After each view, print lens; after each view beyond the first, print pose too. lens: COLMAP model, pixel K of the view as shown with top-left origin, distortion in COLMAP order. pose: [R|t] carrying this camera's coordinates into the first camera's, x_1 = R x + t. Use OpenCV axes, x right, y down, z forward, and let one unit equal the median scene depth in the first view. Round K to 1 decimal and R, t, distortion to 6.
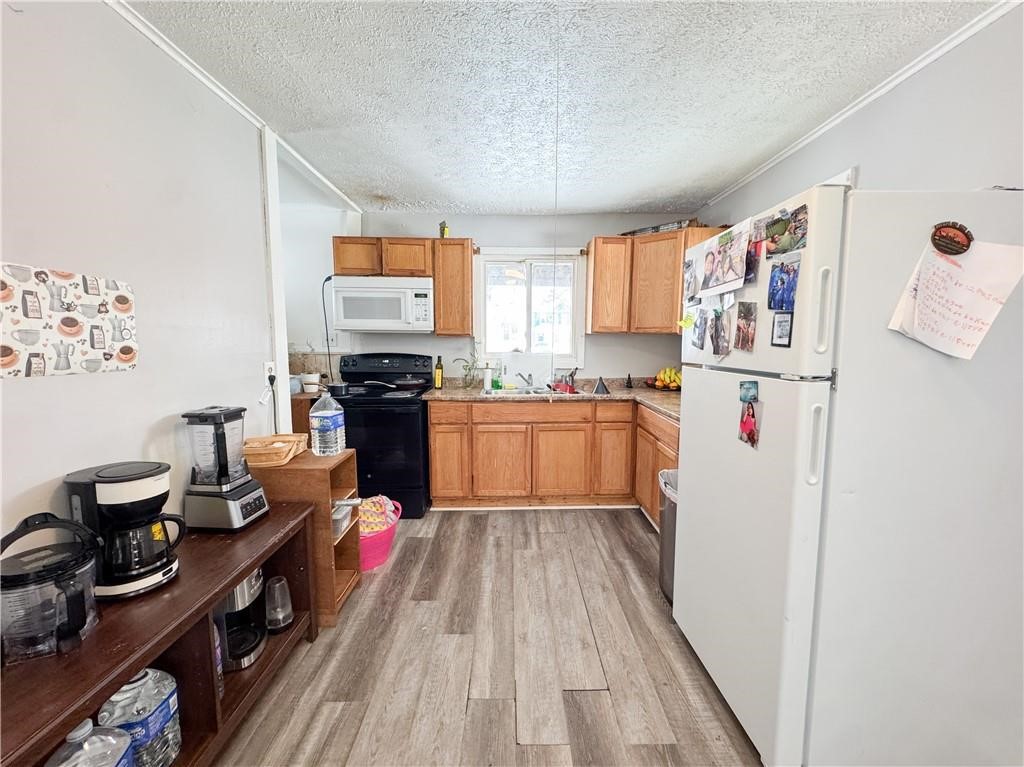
lens RADIAL K [[414.8, 0, 512.0], [0, 414.8, 383.5], [0, 0, 1]] dist [-0.000585, -0.000160]
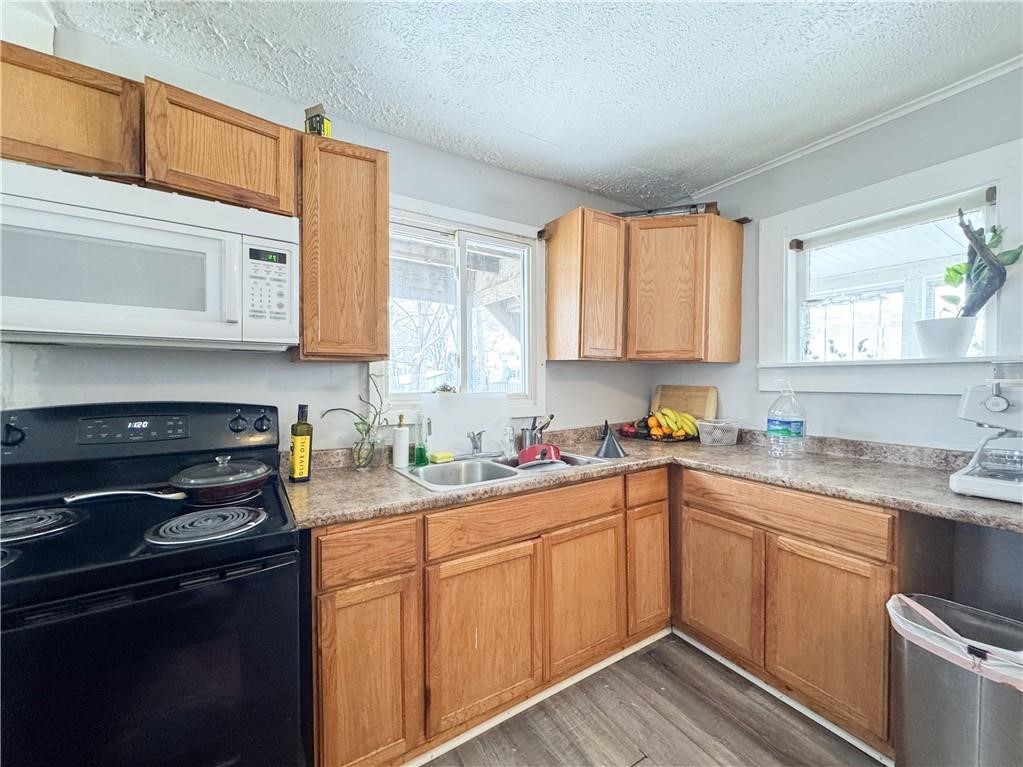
lens RADIAL K [[414.4, 0, 511.5], [0, 414.4, 383.5], [0, 0, 1]] dist [-0.000585, -0.000160]
pose [[0.855462, -0.012559, 0.517714, -0.231471], [0.060906, 0.995208, -0.076498, -0.045843], [-0.514272, 0.096973, 0.852127, 0.563048]]
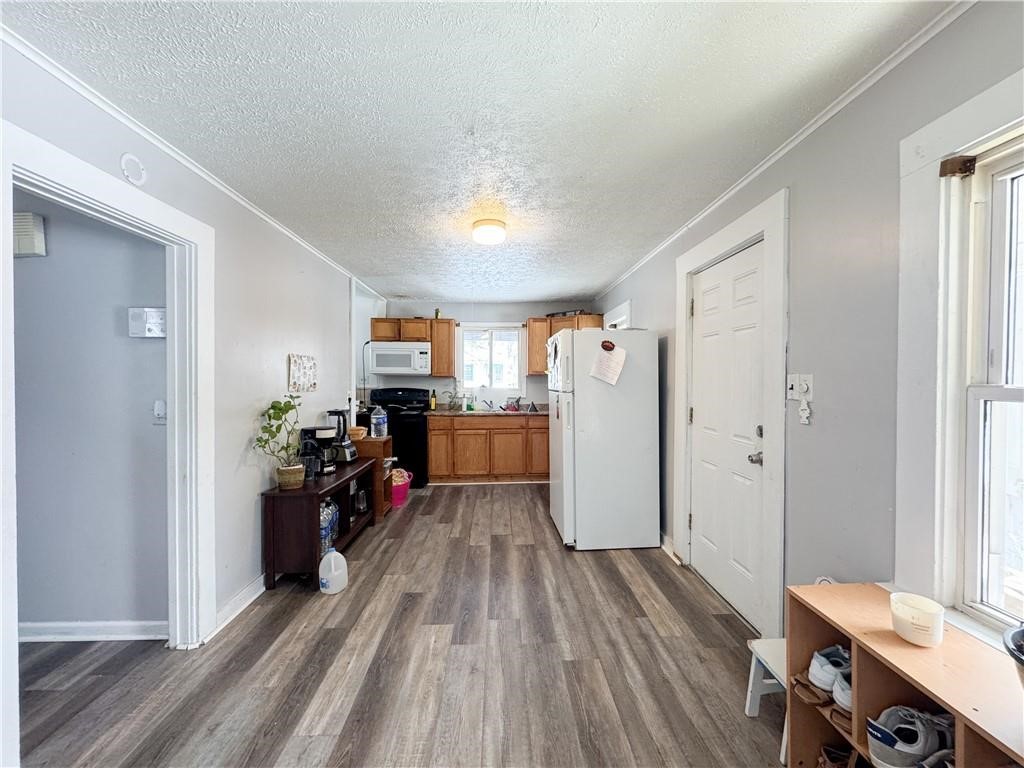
lens RADIAL K [[414.8, 0, 512.0], [0, 414.8, 384.0], [0, 0, 1]] dist [-0.000585, -0.000160]
pose [[0.999552, -0.002951, 0.029795, 0.085623], [0.005761, 0.995491, -0.094677, 0.071352], [-0.029381, 0.094806, 0.995062, -0.660077]]
